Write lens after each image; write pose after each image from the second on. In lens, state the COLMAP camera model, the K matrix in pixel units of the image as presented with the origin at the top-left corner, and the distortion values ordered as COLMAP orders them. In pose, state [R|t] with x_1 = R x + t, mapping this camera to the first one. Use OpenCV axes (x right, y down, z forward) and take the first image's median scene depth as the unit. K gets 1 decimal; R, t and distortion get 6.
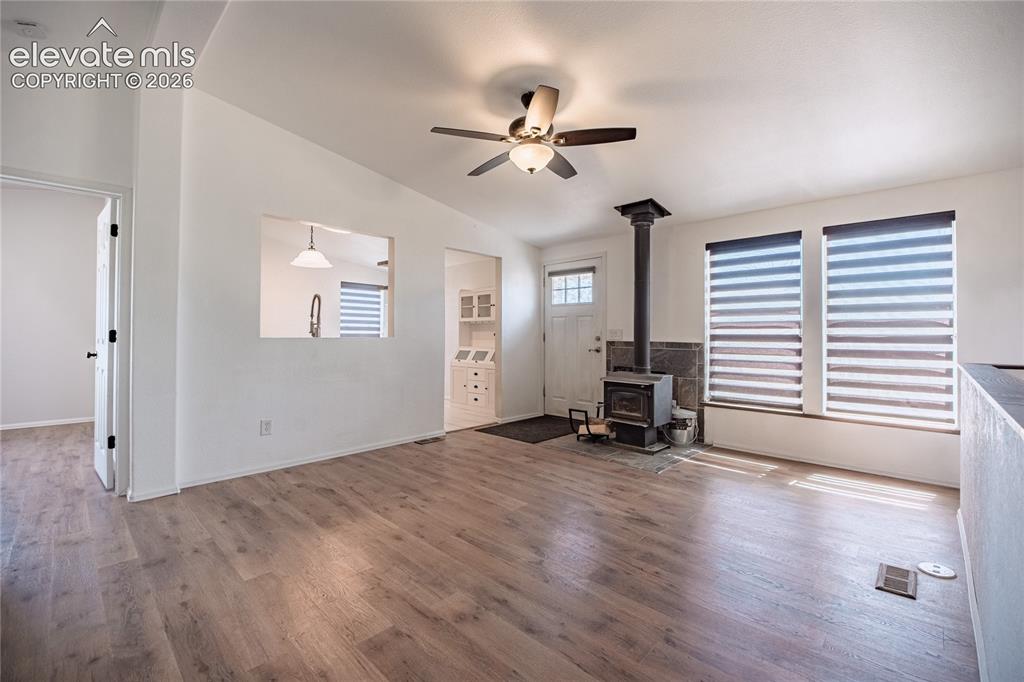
lens RADIAL K [[439.4, 0, 515.0], [0, 439.4, 331.2], [0, 0, 1]] dist [0.046962, -0.027897]
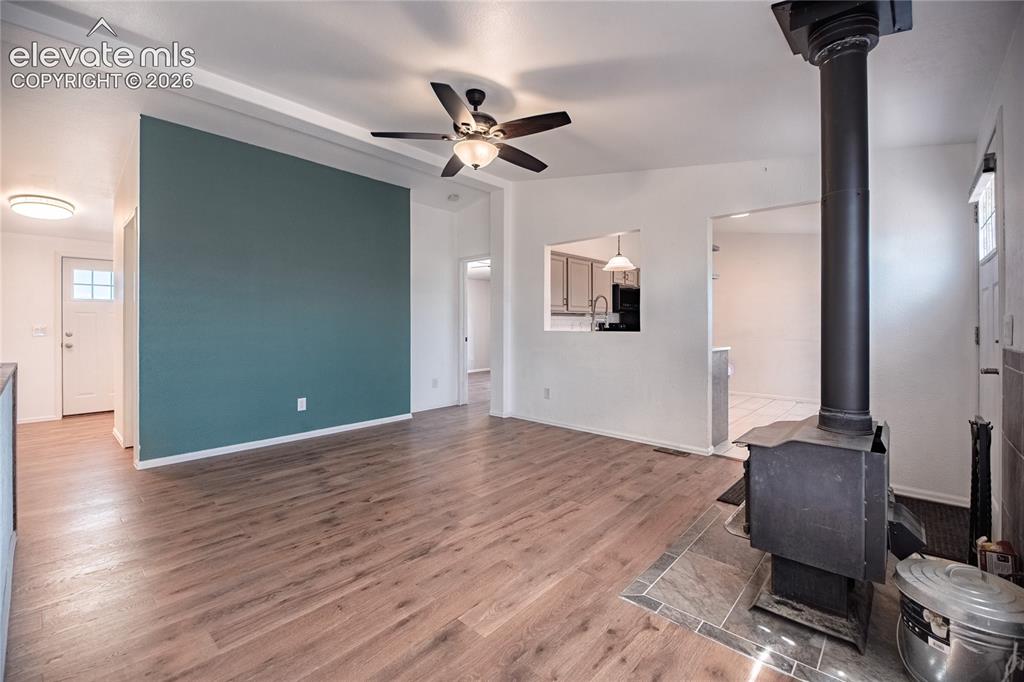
lens RADIAL K [[433.1, 0, 514.9], [0, 433.1, 321.5], [0, 0, 1]] dist [0.033437, -0.012481]
pose [[0.023447, -0.009004, -0.999685, 0.900291], [0.005802, 0.999944, -0.008870, -0.002309], [0.999708, -0.005593, 0.023498, 0.922246]]
